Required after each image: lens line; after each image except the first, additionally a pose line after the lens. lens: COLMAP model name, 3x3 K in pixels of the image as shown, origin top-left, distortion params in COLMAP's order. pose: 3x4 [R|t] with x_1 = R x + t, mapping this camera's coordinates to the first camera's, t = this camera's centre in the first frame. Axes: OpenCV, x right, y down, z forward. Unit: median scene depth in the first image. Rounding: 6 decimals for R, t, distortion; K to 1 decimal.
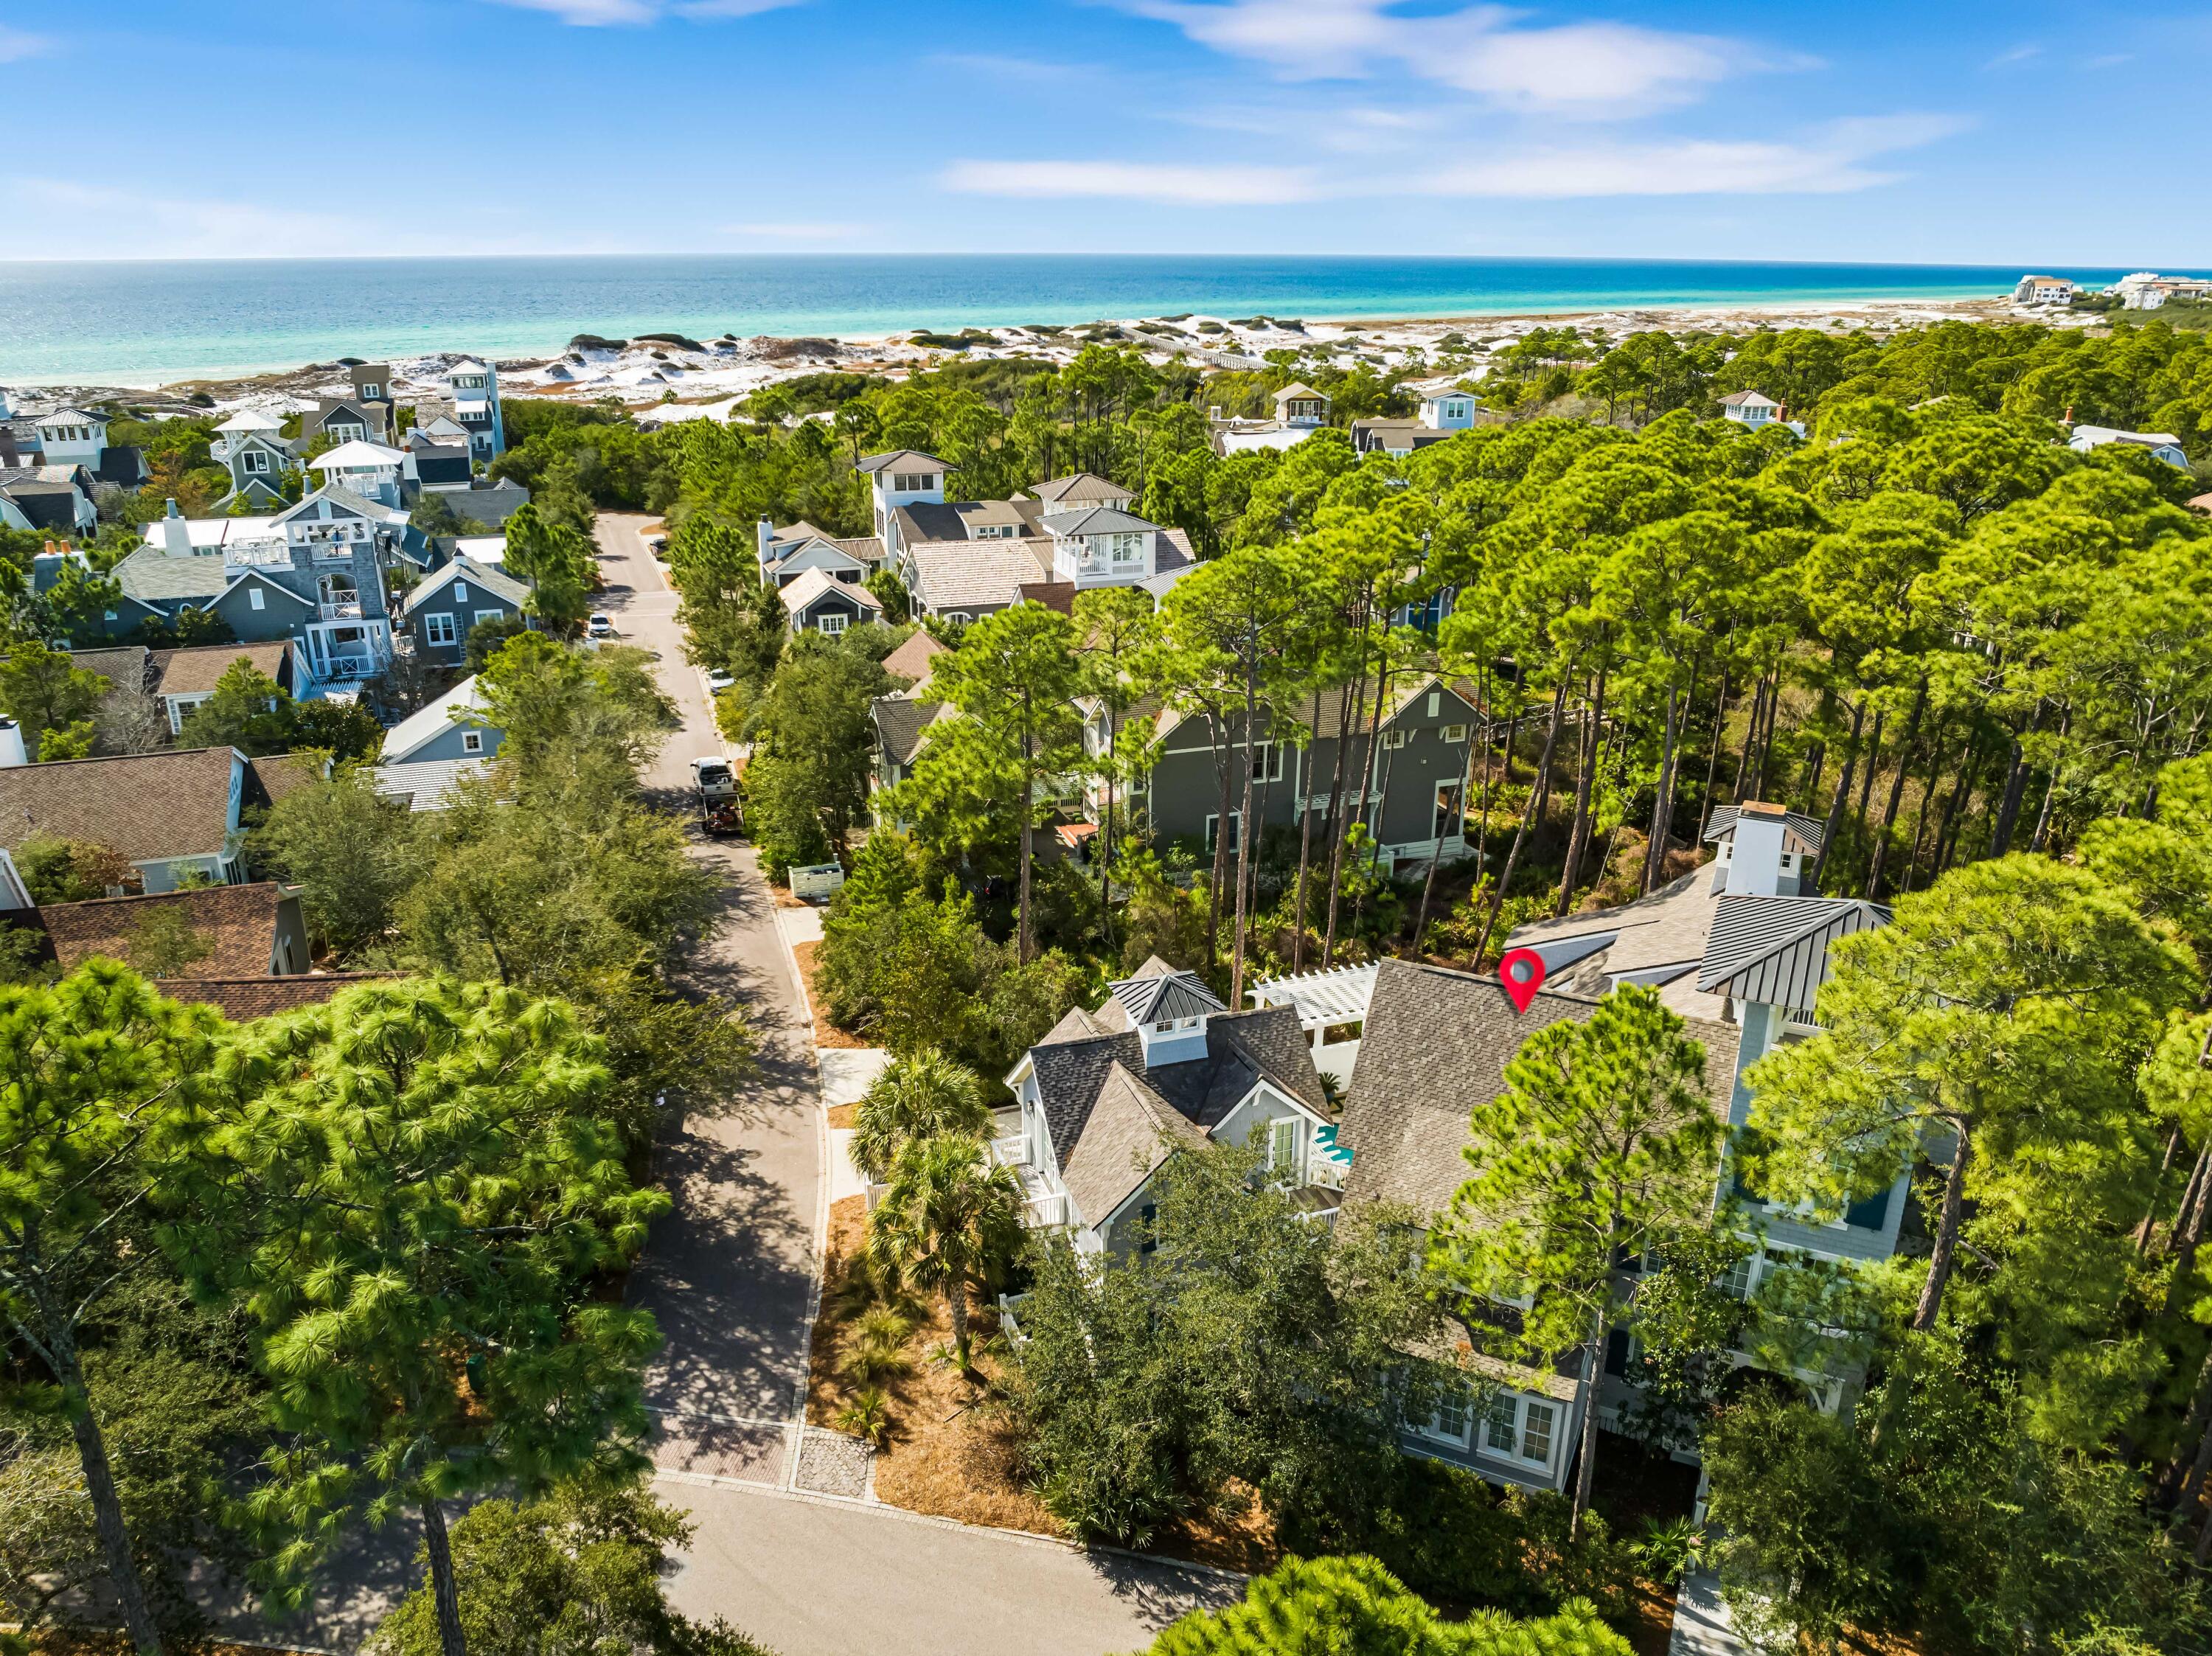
lens RADIAL K [[1565.3, 0, 1102.5], [0, 1565.3, 837.1], [0, 0, 1]] dist [-0.039978, 0.002125]
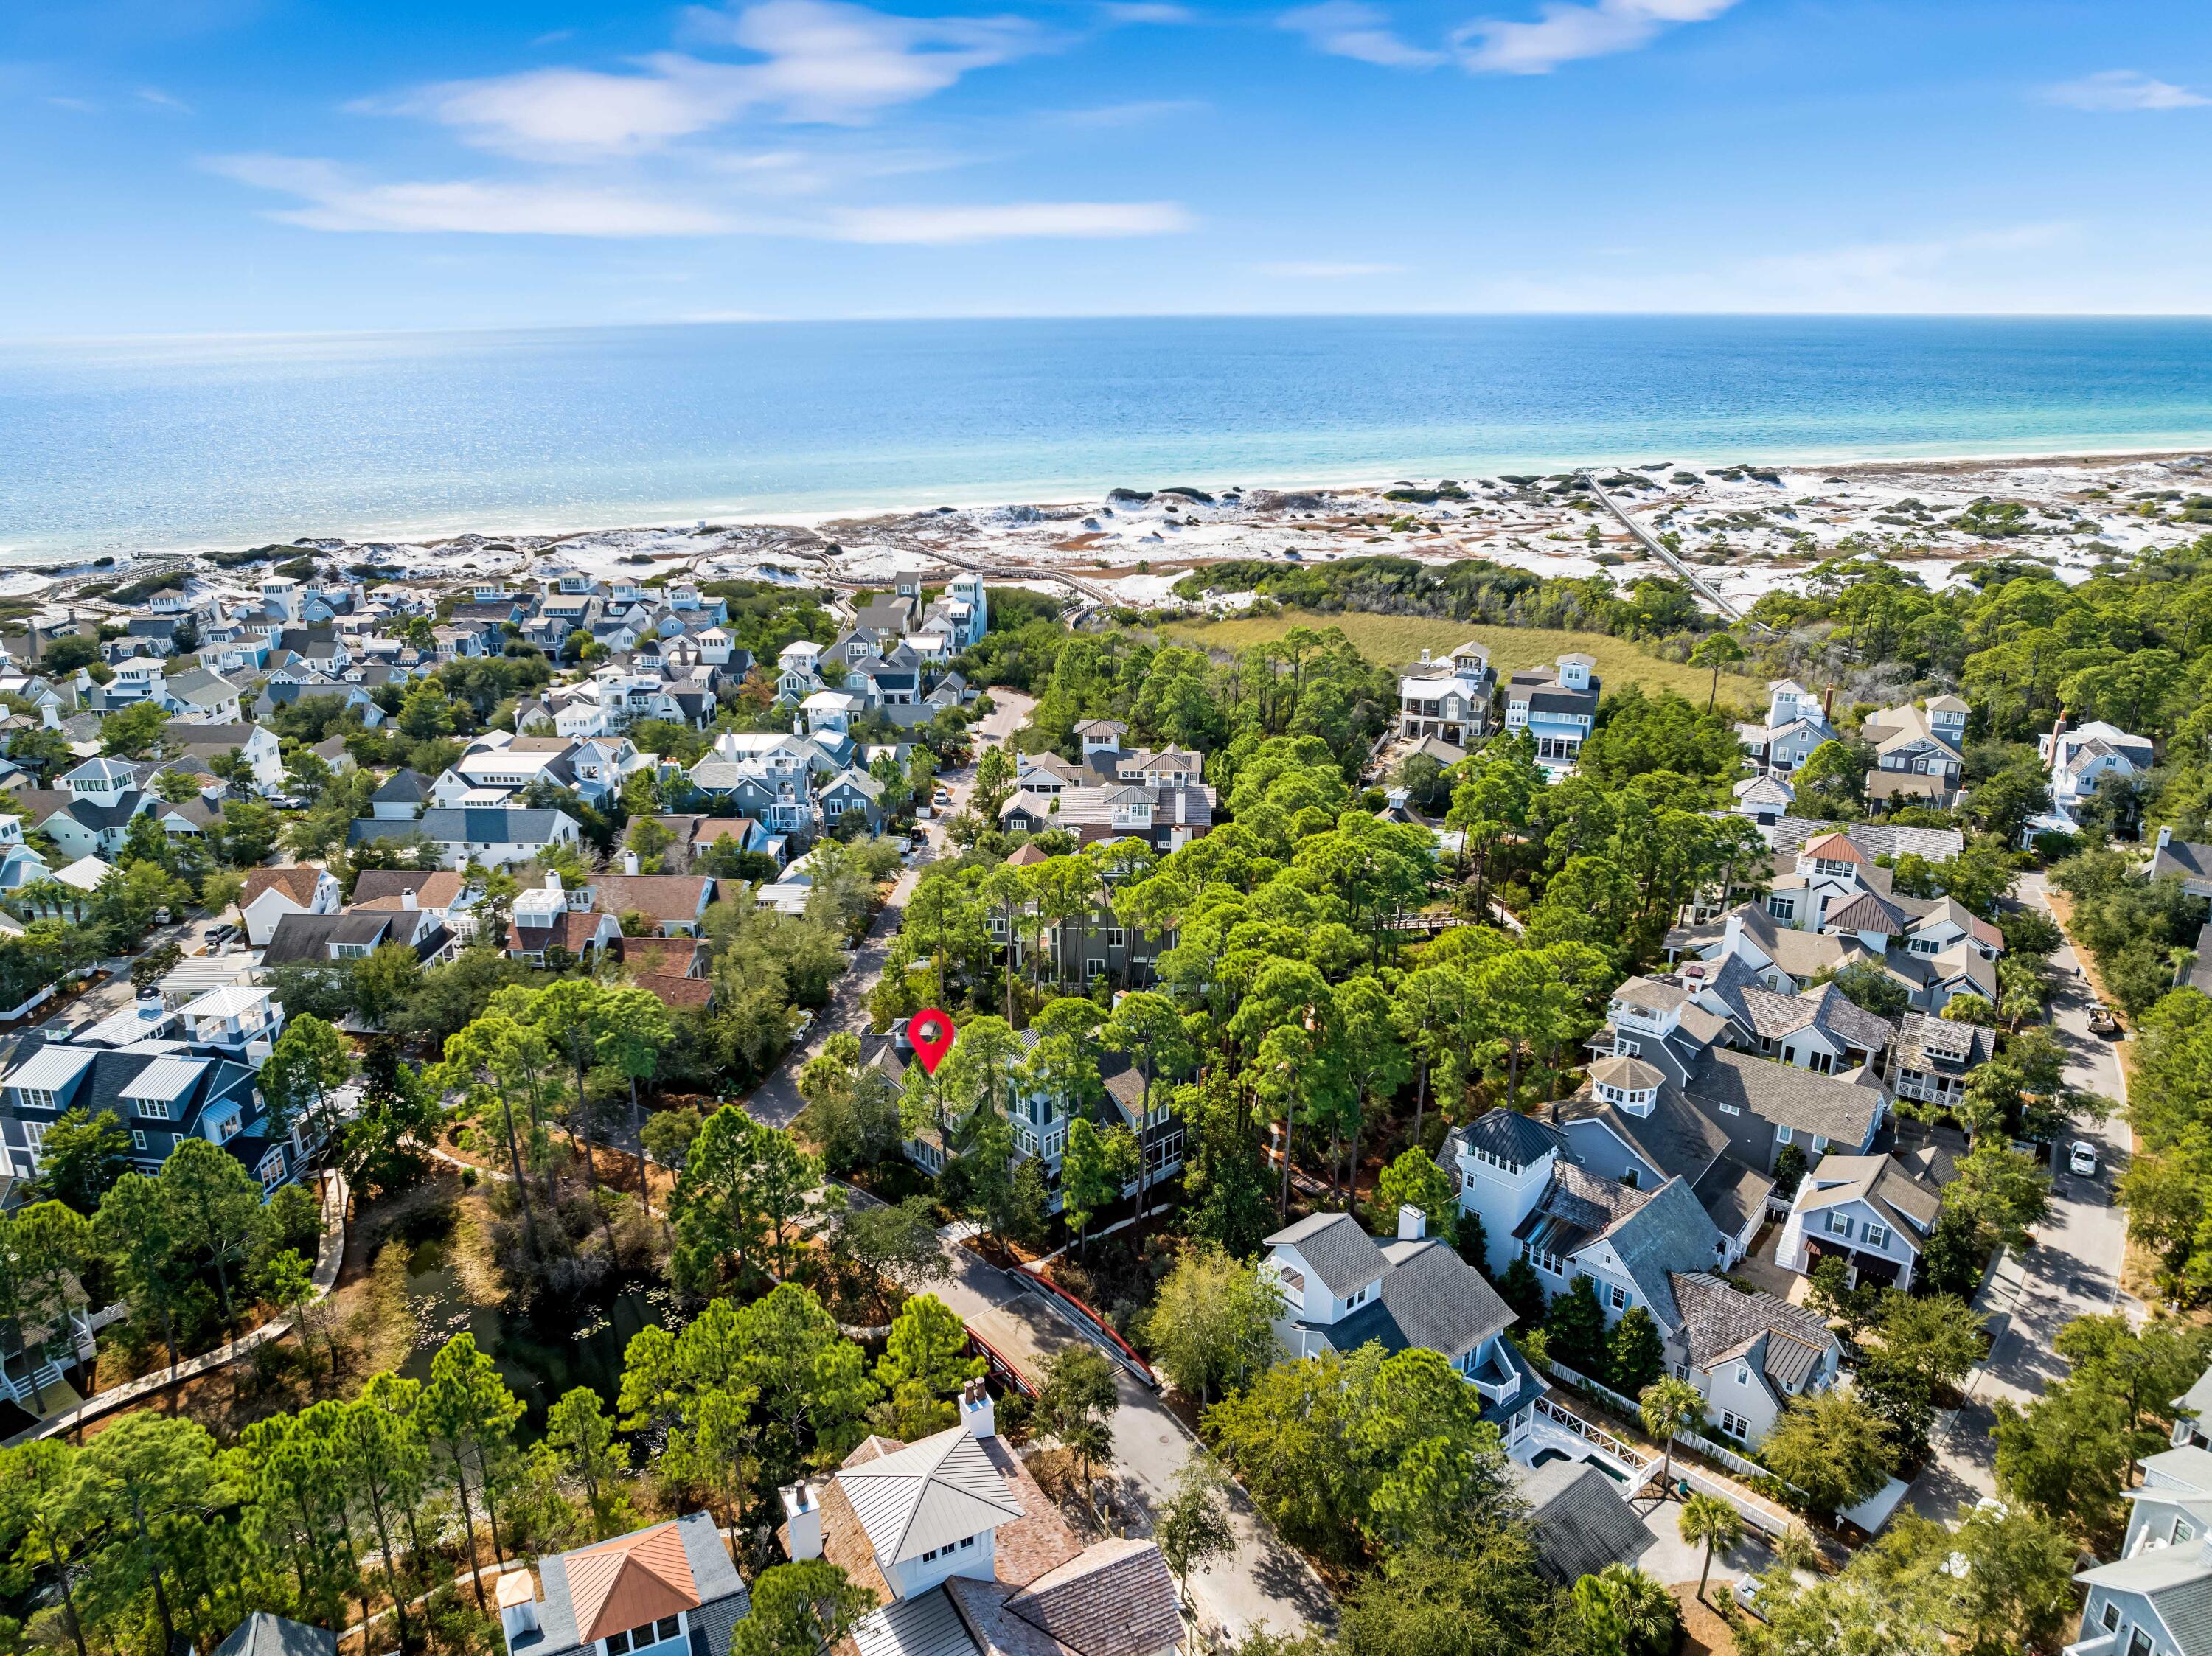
lens RADIAL K [[1565.3, 0, 1109.5], [0, 1565.3, 823.3], [0, 0, 1]] dist [-0.039978, 0.002125]
pose [[0.924443, 0.108473, -0.365565, 0.389773], [-0.121737, 0.992473, -0.013355, -0.078859], [0.361365, 0.056848, 0.930690, -0.455110]]
